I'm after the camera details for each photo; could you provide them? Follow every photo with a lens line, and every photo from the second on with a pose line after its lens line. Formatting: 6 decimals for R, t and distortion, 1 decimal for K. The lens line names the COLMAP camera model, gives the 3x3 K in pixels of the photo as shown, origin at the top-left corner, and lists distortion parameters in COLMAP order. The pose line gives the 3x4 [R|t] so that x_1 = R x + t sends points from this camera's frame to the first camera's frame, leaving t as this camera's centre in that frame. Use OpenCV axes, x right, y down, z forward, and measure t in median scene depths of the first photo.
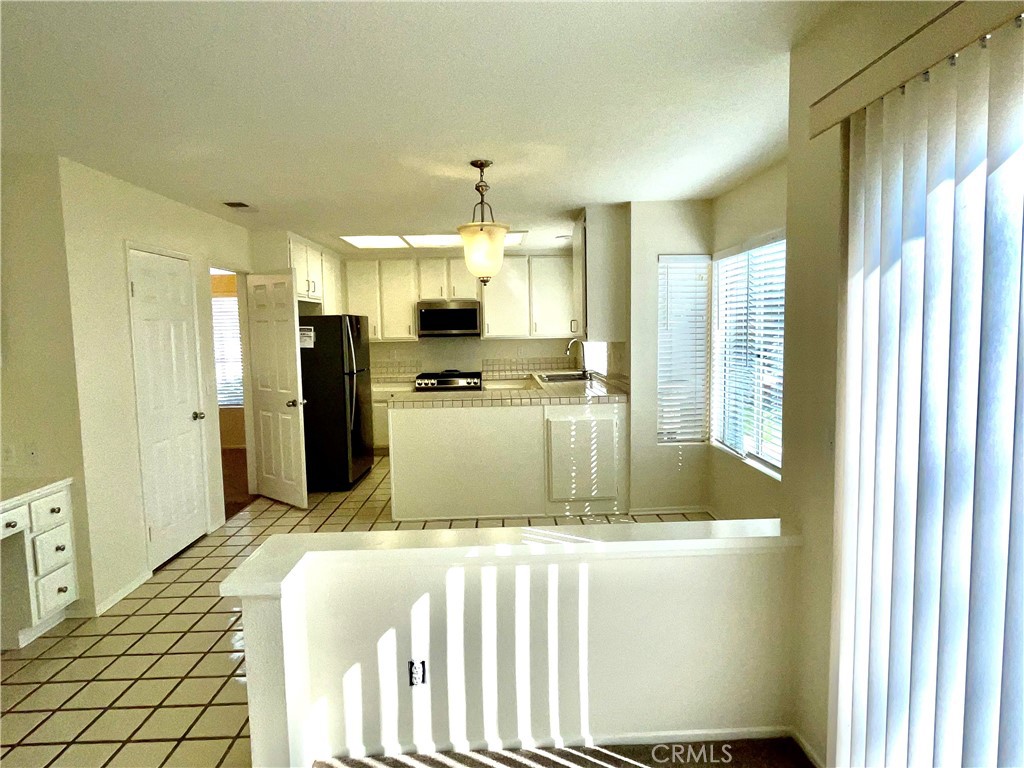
lens RADIAL K [[592.4, 0, 515.3], [0, 592.4, 383.0], [0, 0, 1]] dist [-0.008712, 0.000083]
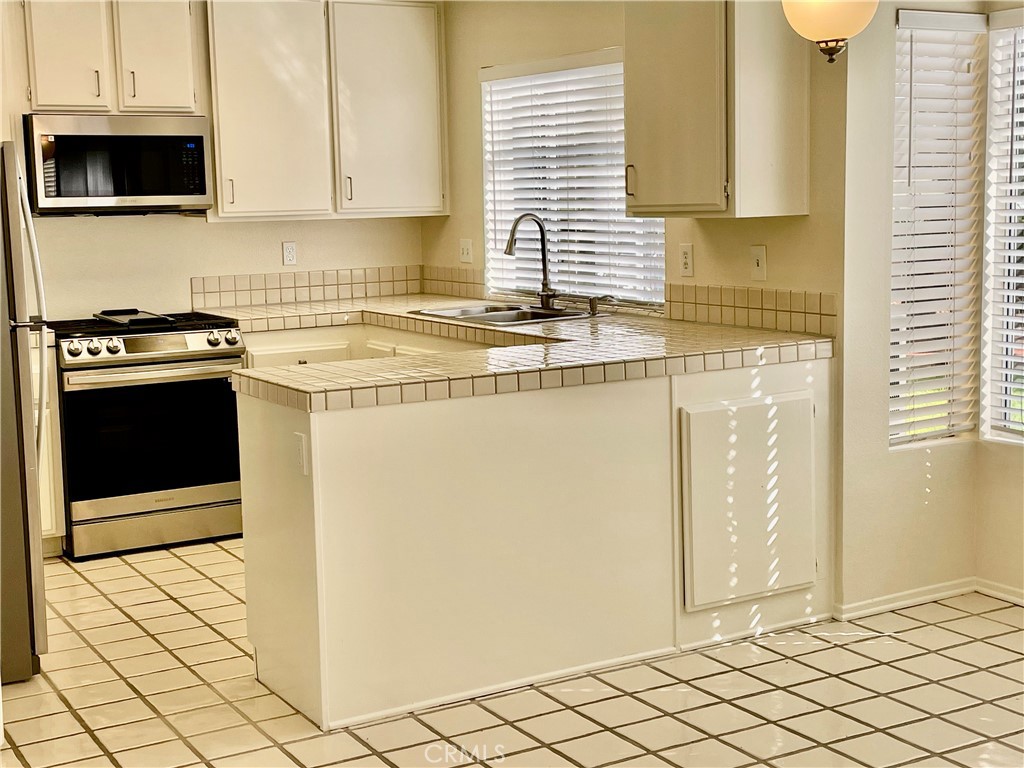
lens RADIAL K [[1486.8, 0, 512.3], [0, 1486.8, 378.8], [0, 0, 1]] dist [0.083892, 0.000000]
pose [[0.878860, -0.062390, 0.472983, -0.525577], [0.051538, 0.998026, 0.035883, -0.001882], [-0.474288, -0.007159, 0.880340, 0.167293]]
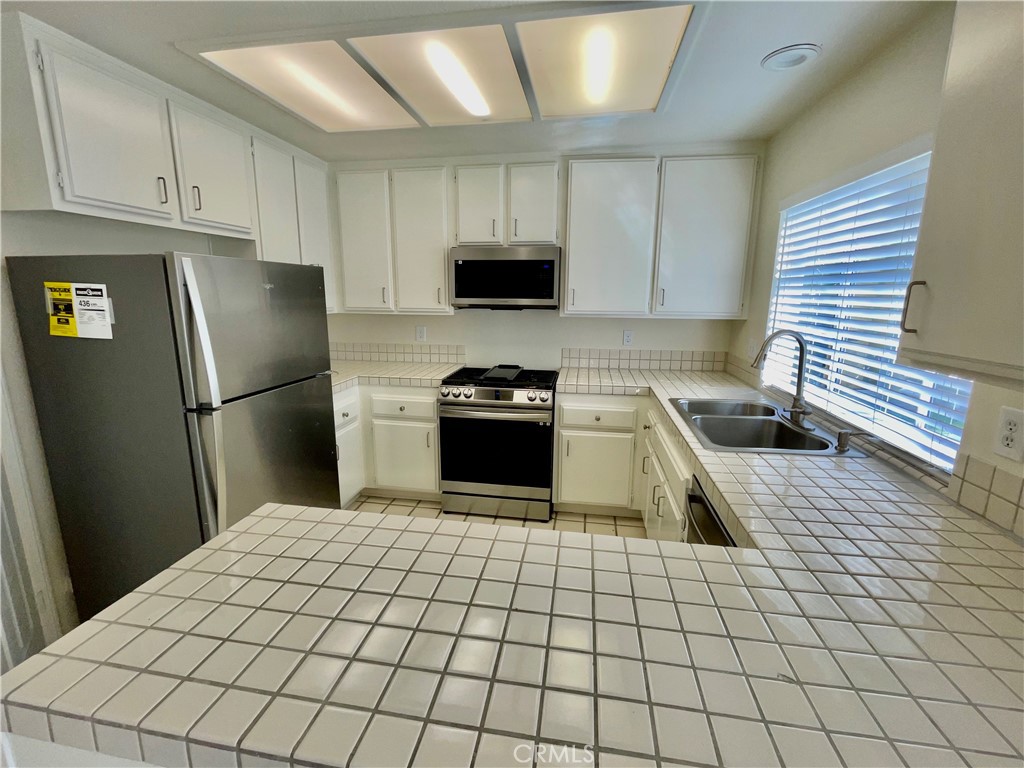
lens RADIAL K [[440.7, 0, 515.2], [0, 440.7, 382.2], [0, 0, 1]] dist [-0.001405, -0.000541]
pose [[0.981219, 0.063724, -0.182066, -0.030454], [-0.043479, 0.992632, 0.113102, -0.090199], [0.187932, -0.103062, 0.976760, 0.907237]]
